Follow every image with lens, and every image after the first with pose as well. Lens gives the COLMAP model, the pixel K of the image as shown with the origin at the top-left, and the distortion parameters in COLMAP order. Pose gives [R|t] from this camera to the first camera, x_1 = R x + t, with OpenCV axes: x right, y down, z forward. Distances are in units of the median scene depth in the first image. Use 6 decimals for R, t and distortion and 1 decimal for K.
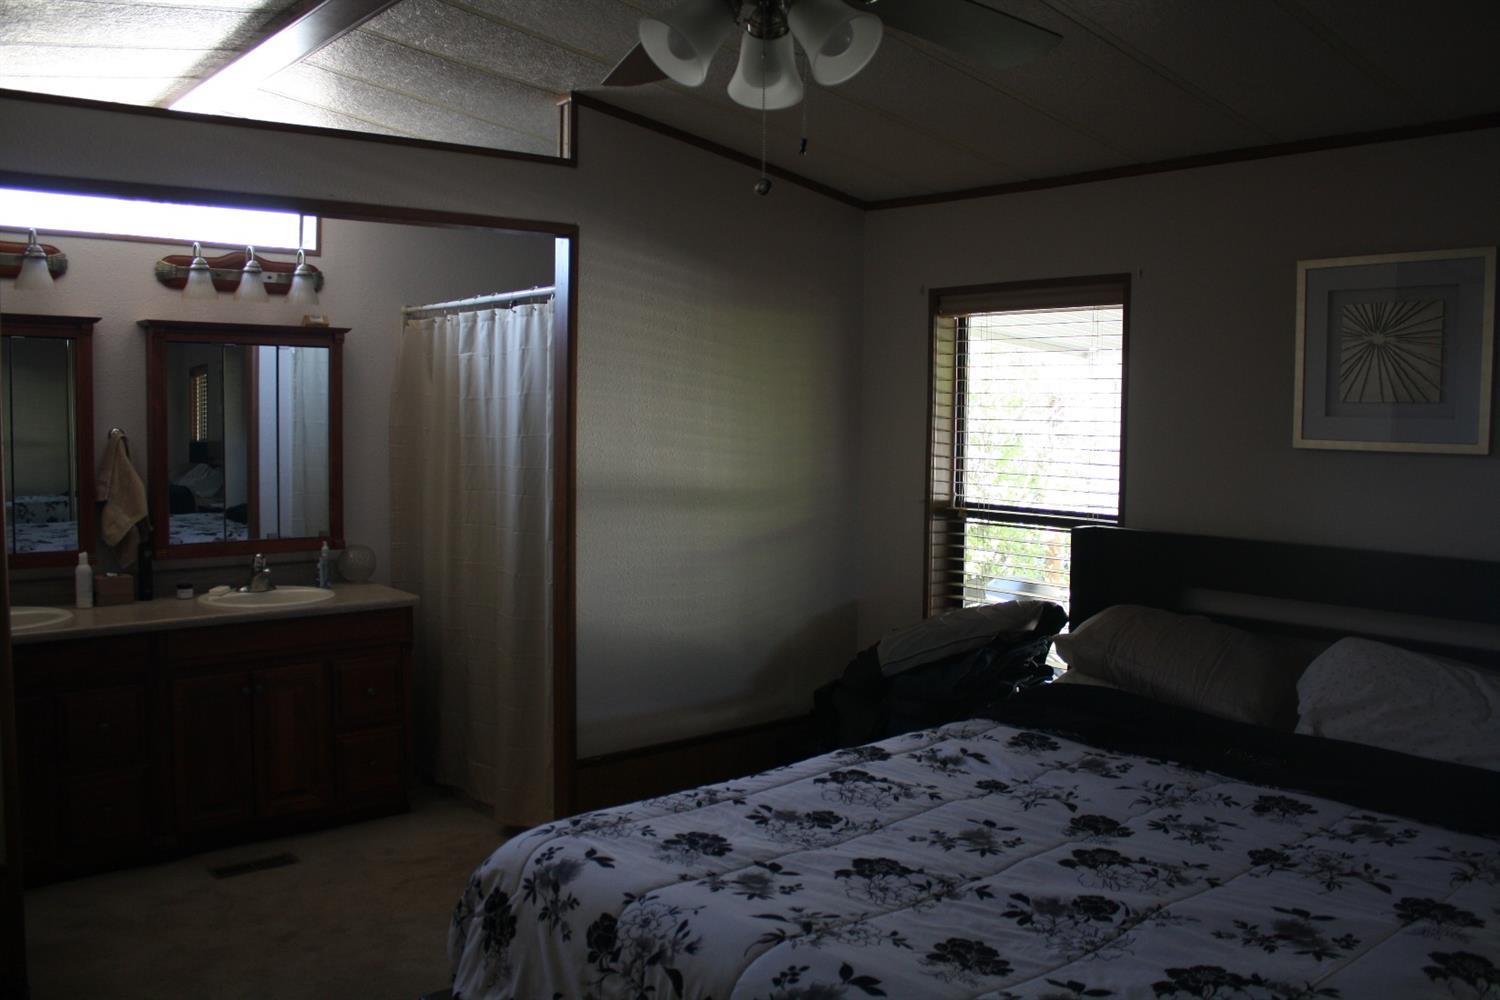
lens RADIAL K [[1262.2, 0, 775.2], [0, 1262.2, 496.4], [0, 0, 1]] dist [-0.062891, 0.016246]
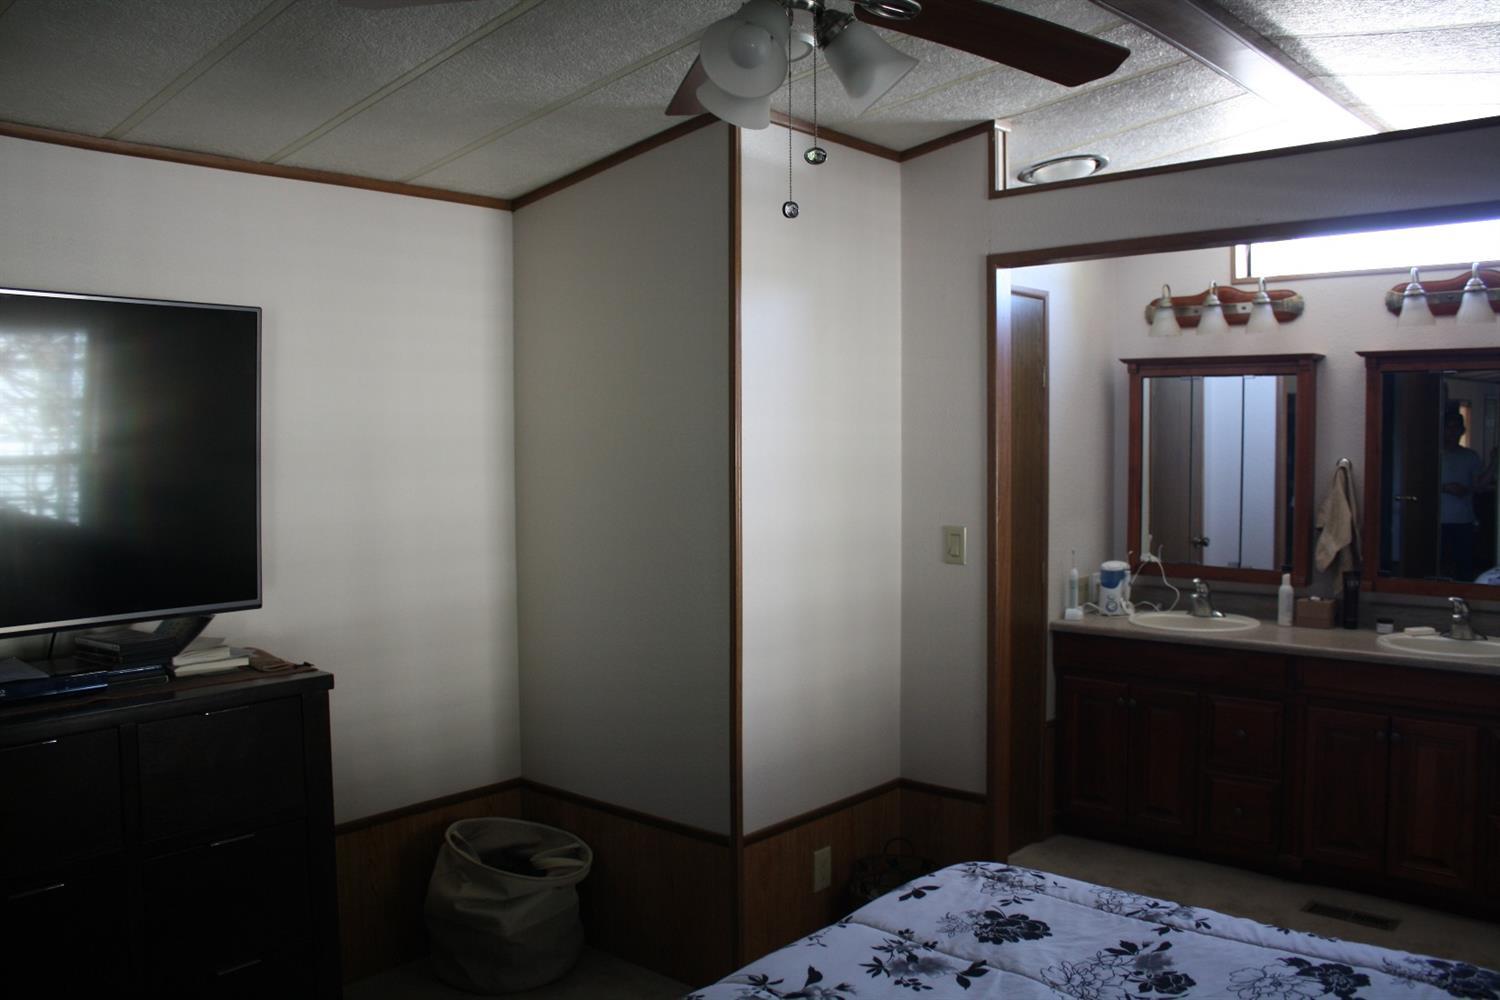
lens RADIAL K [[1262.2, 0, 775.2], [0, 1262.2, 496.4], [0, 0, 1]] dist [-0.062891, 0.016246]
pose [[0.171971, 0.038119, -0.984364, 0.538241], [-0.065912, 0.997457, 0.027111, -0.027252], [0.982895, 0.060219, 0.174046, 0.472343]]
